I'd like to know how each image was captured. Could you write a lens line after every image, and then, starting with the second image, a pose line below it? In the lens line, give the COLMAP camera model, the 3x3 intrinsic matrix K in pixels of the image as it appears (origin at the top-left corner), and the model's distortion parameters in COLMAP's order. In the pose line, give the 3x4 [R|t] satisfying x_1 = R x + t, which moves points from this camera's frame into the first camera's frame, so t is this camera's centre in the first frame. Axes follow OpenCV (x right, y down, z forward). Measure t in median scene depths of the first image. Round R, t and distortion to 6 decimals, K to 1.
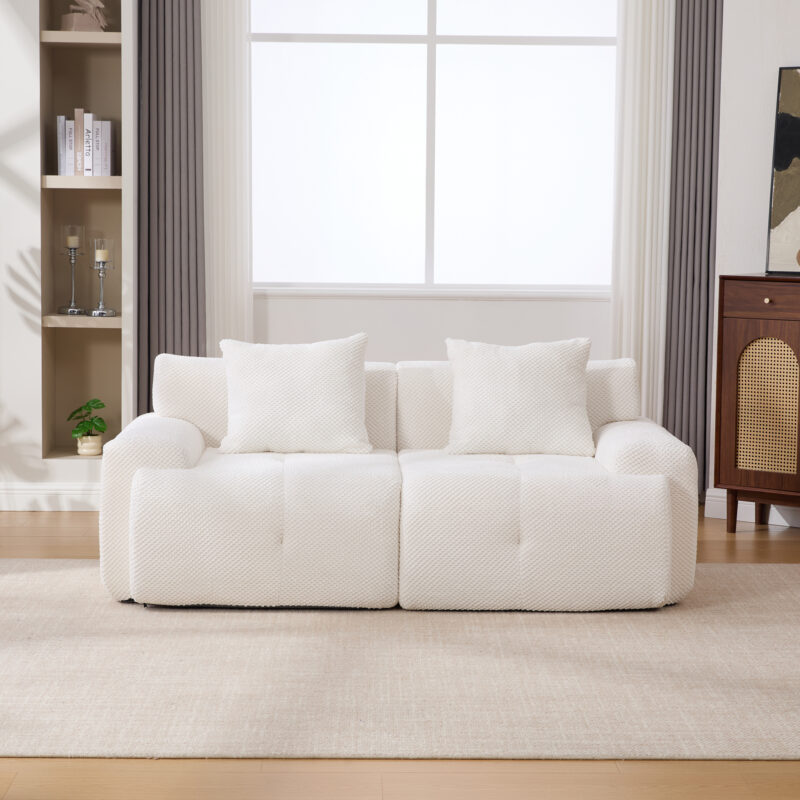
lens RADIAL K [[1893.5, 0, 400.0], [0, 1893.5, 400.0], [0, 0, 1]] dist [0.008349, -0.361563]
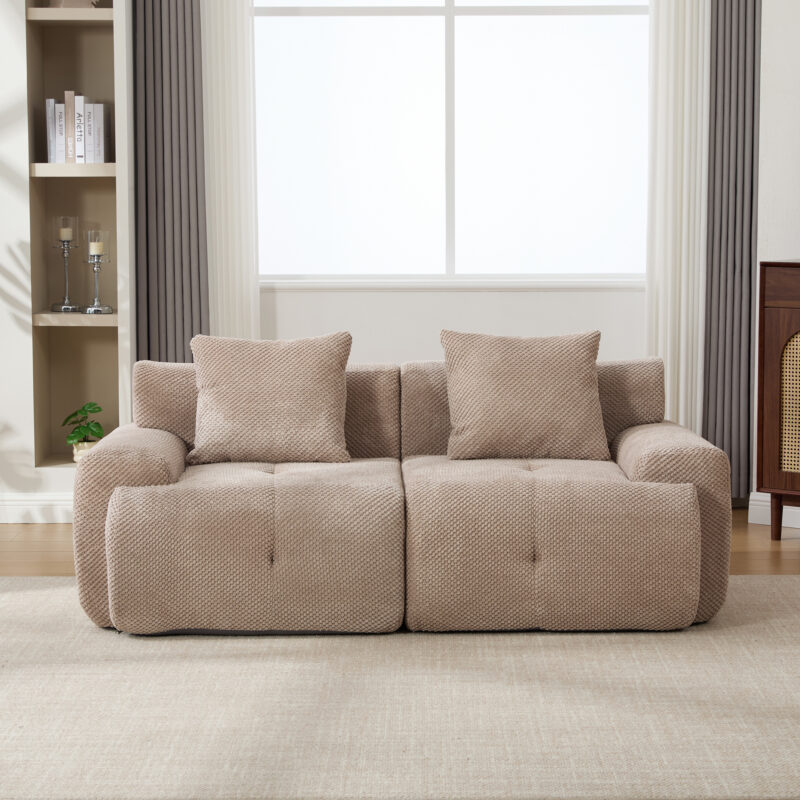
lens RADIAL K [[1989.6, 0, 400.0], [0, 1989.6, 400.0], [0, 0, 1]] dist [0.007345, -0.306182]
pose [[0.999607, -0.010984, -0.025800, 0.020980], [0.011084, 0.999932, 0.003728, -0.004781], [0.025758, -0.004012, 0.999660, 0.031789]]
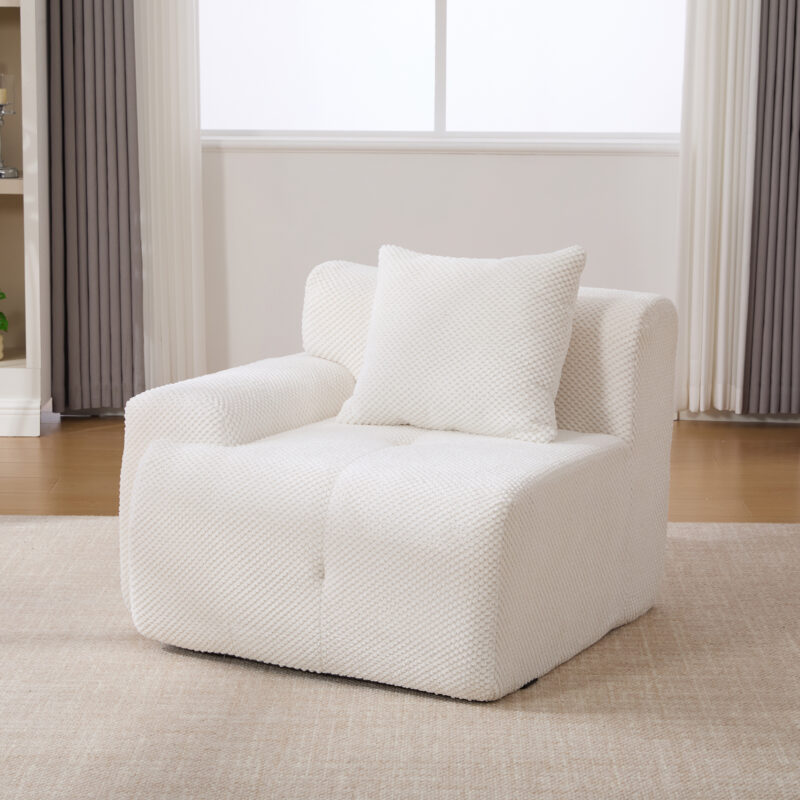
lens RADIAL K [[2208.4, 0, 400.0], [0, 2208.4, 400.0], [0, 0, 1]] dist [-0.014695, -0.264075]
pose [[0.999377, 0.002811, -0.035185, 0.042220], [-0.000264, 0.997390, 0.072202, -0.024923], [0.035296, -0.072148, 0.996769, 0.161212]]
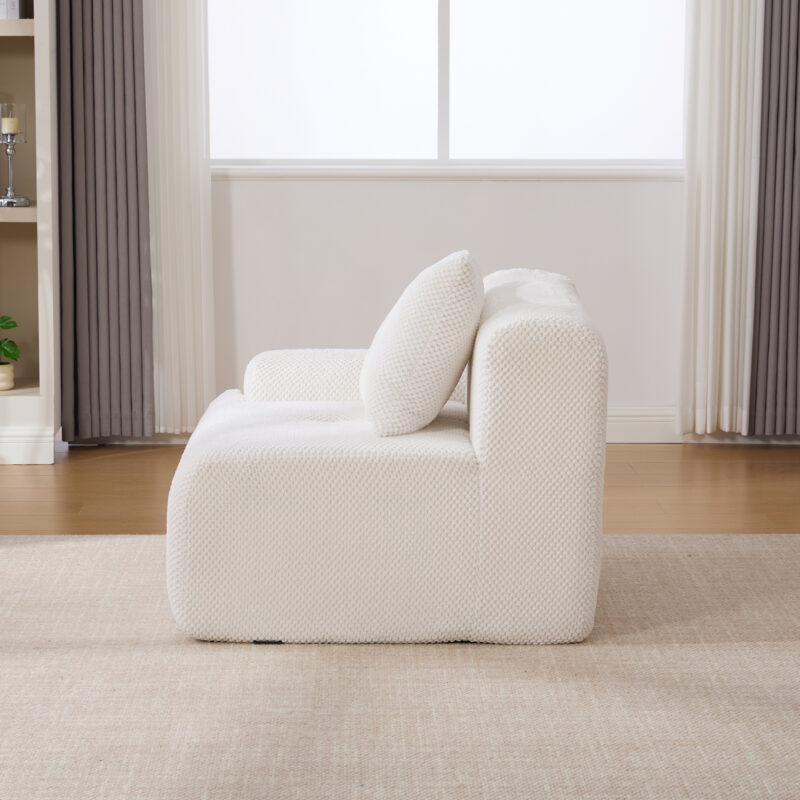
lens RADIAL K [[2281.5, 0, 388.0], [0, 2281.5, 400.8], [0, 0, 1]] dist [-0.033448, 0.181771]
pose [[0.999966, -0.007698, -0.002892, -0.006584], [0.007824, 0.998895, 0.046333, -0.009927], [0.002532, -0.046354, 0.998922, 0.114448]]
